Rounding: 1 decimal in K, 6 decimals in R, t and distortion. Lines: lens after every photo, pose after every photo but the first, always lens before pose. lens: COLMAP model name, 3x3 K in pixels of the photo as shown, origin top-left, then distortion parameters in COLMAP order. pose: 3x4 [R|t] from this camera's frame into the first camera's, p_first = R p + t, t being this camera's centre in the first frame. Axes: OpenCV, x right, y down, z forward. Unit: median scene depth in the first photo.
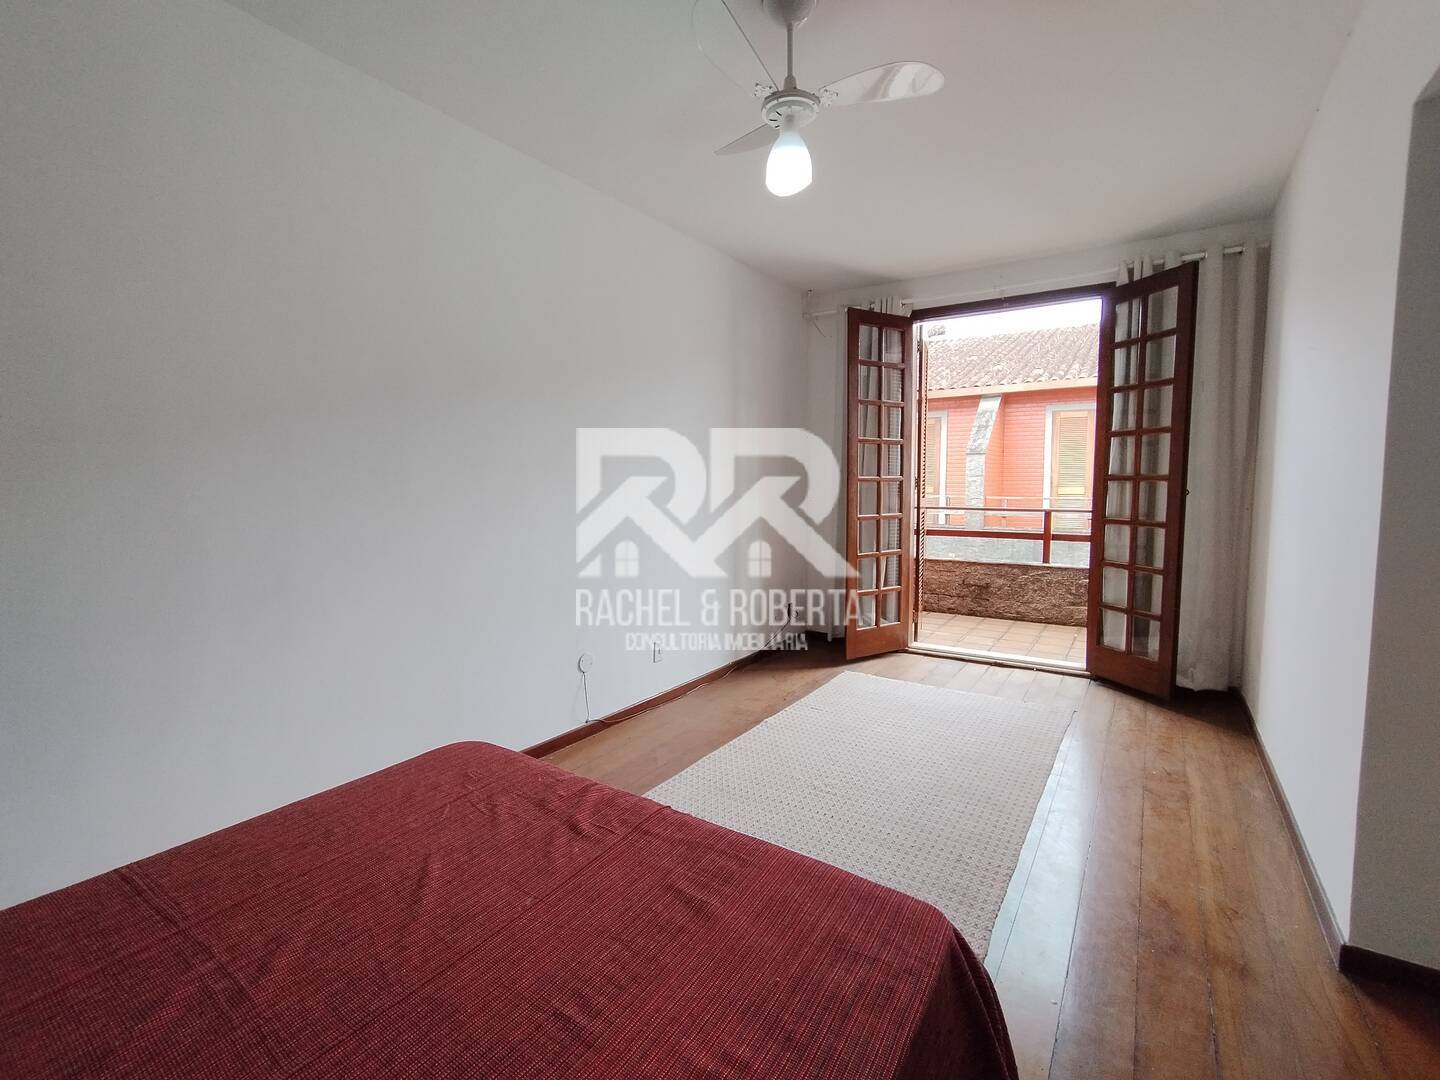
lens RADIAL K [[659.0, 0, 719.2], [0, 659.0, 539.3], [0, 0, 1]] dist [-0.006788, 0.006408]
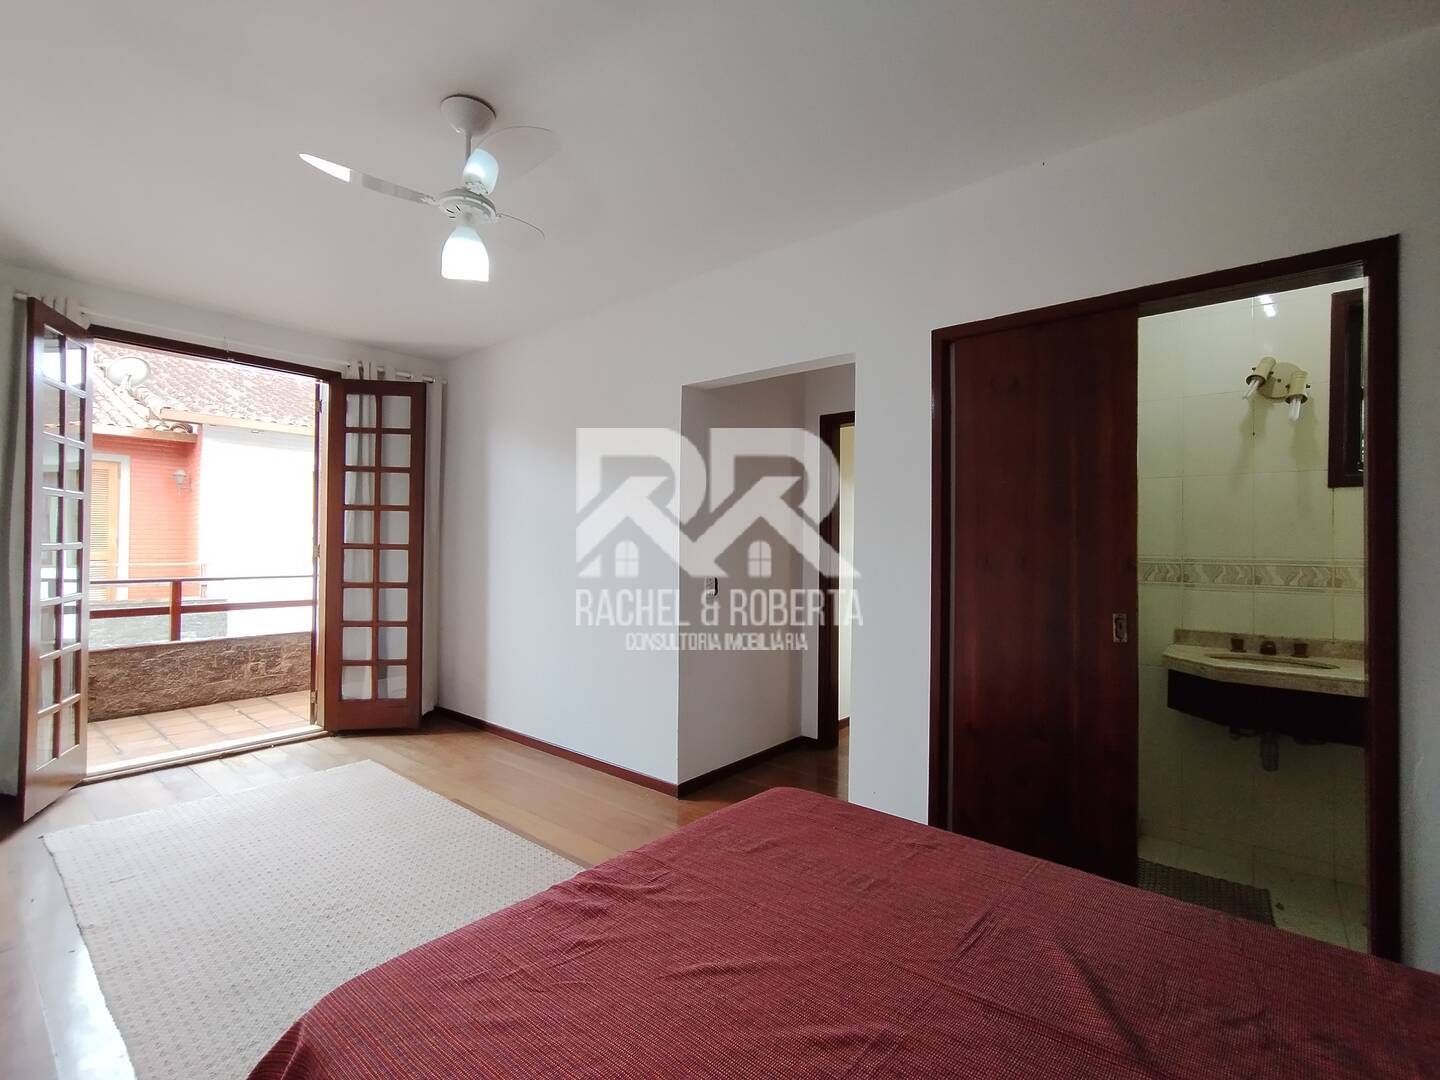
lens RADIAL K [[659.0, 0, 719.0], [0, 659.0, 542.2], [0, 0, 1]] dist [-0.006788, 0.006408]
pose [[0.106855, 0.008407, 0.994239, -0.391603], [0.079523, 0.996689, -0.016974, -0.027884], [-0.991089, 0.080879, 0.105833, 0.230362]]
